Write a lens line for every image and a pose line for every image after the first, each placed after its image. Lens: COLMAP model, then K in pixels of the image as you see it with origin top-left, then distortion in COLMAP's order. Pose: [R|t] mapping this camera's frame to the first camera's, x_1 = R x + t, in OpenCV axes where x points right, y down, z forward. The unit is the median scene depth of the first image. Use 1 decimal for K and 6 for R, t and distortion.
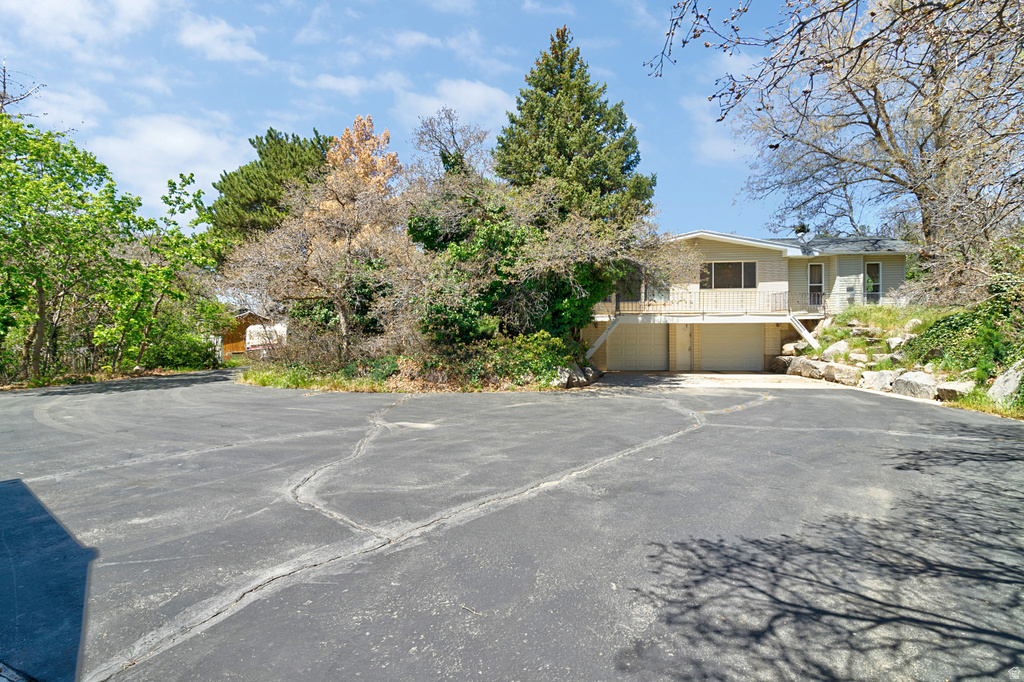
lens RADIAL K [[464.7, 0, 511.1], [0, 464.7, 328.9], [0, 0, 1]] dist [0.000823, 0.001295]
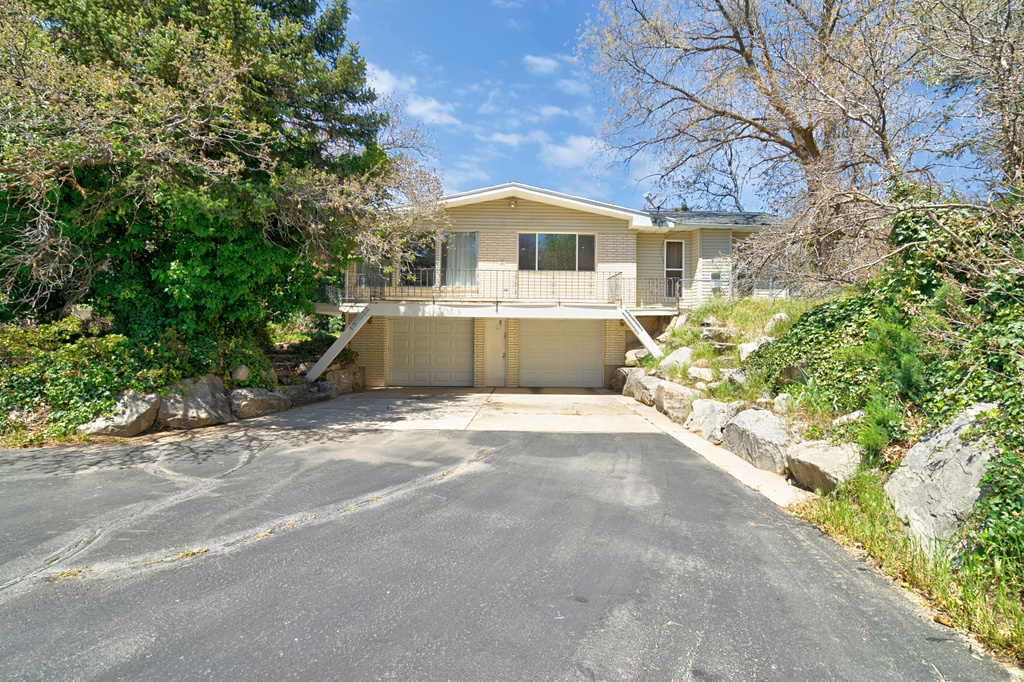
lens RADIAL K [[464.7, 0, 511.1], [0, 464.7, 328.9], [0, 0, 1]] dist [0.000823, 0.001295]
pose [[0.991798, 0.017021, 0.126678, 0.361837], [-0.016468, 0.999850, -0.005408, 0.007429], [-0.126751, 0.003277, 0.991929, 0.358702]]
